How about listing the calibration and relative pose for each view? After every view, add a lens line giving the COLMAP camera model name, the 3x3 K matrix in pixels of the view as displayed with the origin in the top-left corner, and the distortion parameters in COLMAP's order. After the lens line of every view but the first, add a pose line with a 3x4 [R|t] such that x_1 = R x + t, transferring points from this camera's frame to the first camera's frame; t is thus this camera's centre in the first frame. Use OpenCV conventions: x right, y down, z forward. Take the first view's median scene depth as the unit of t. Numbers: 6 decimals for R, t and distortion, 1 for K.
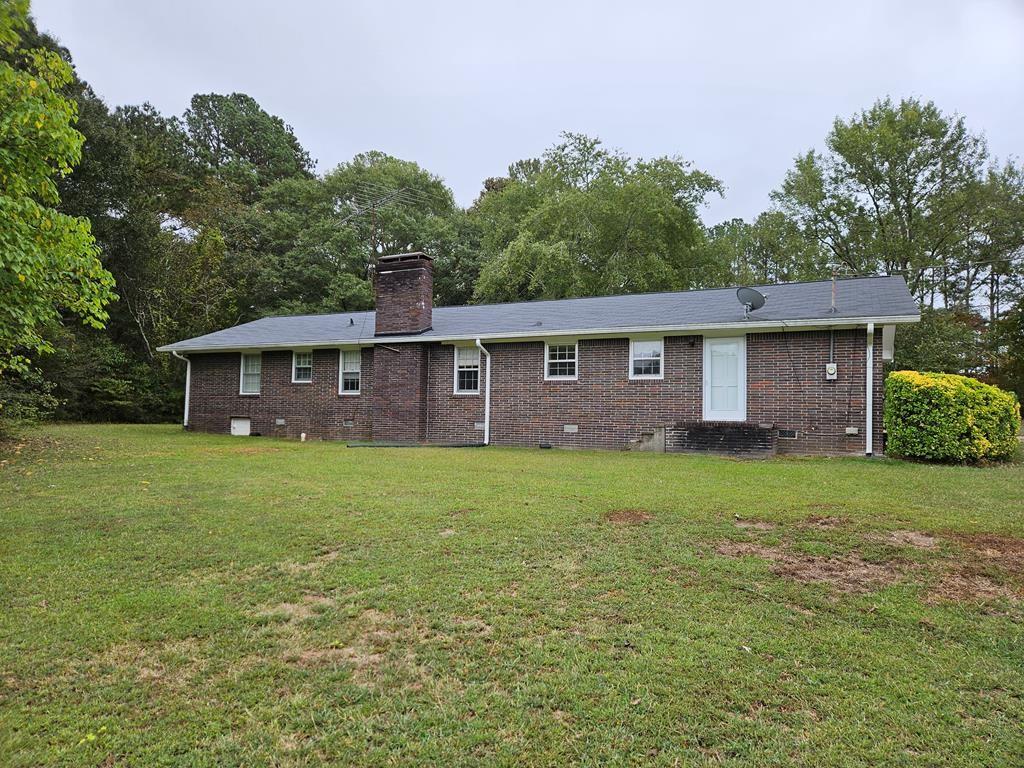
lens RADIAL K [[686.9, 0, 512.0], [0, 686.9, 384.0], [0, 0, 1]] dist [0.103923, -0.077602]
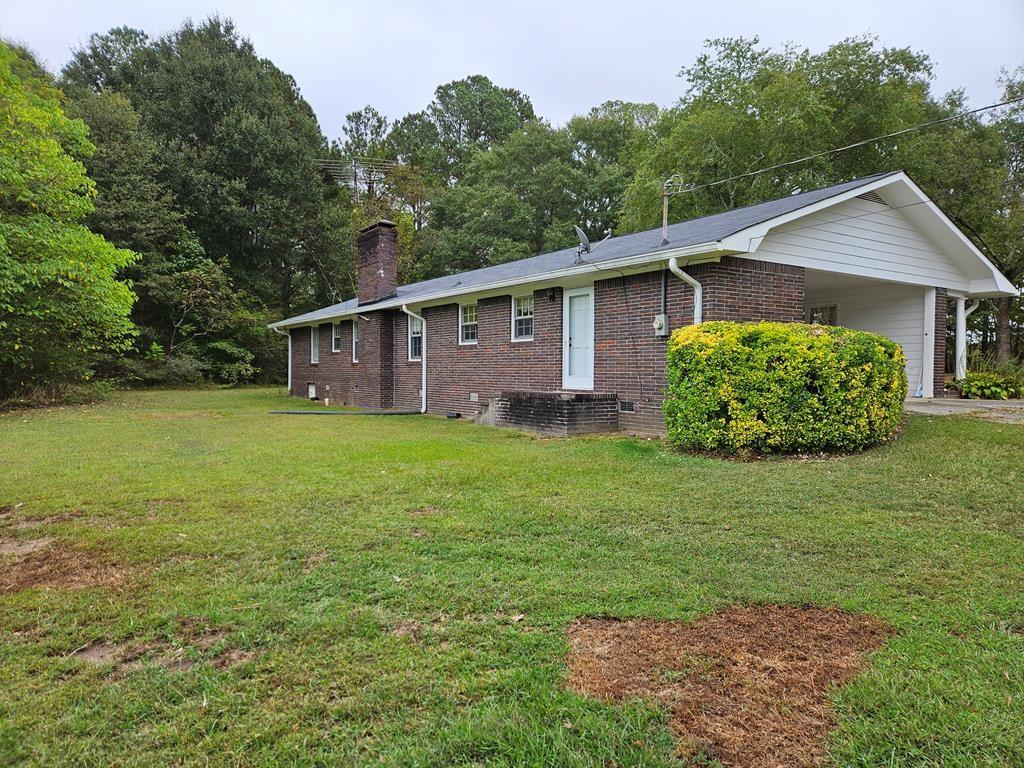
lens RADIAL K [[686.9, 0, 512.0], [0, 686.9, 384.0], [0, 0, 1]] dist [0.103923, -0.077602]
pose [[0.872032, -0.005879, -0.489414, 0.527233], [0.037753, 0.997757, 0.055282, -0.001354], [0.487991, -0.066685, 0.870297, 0.204706]]
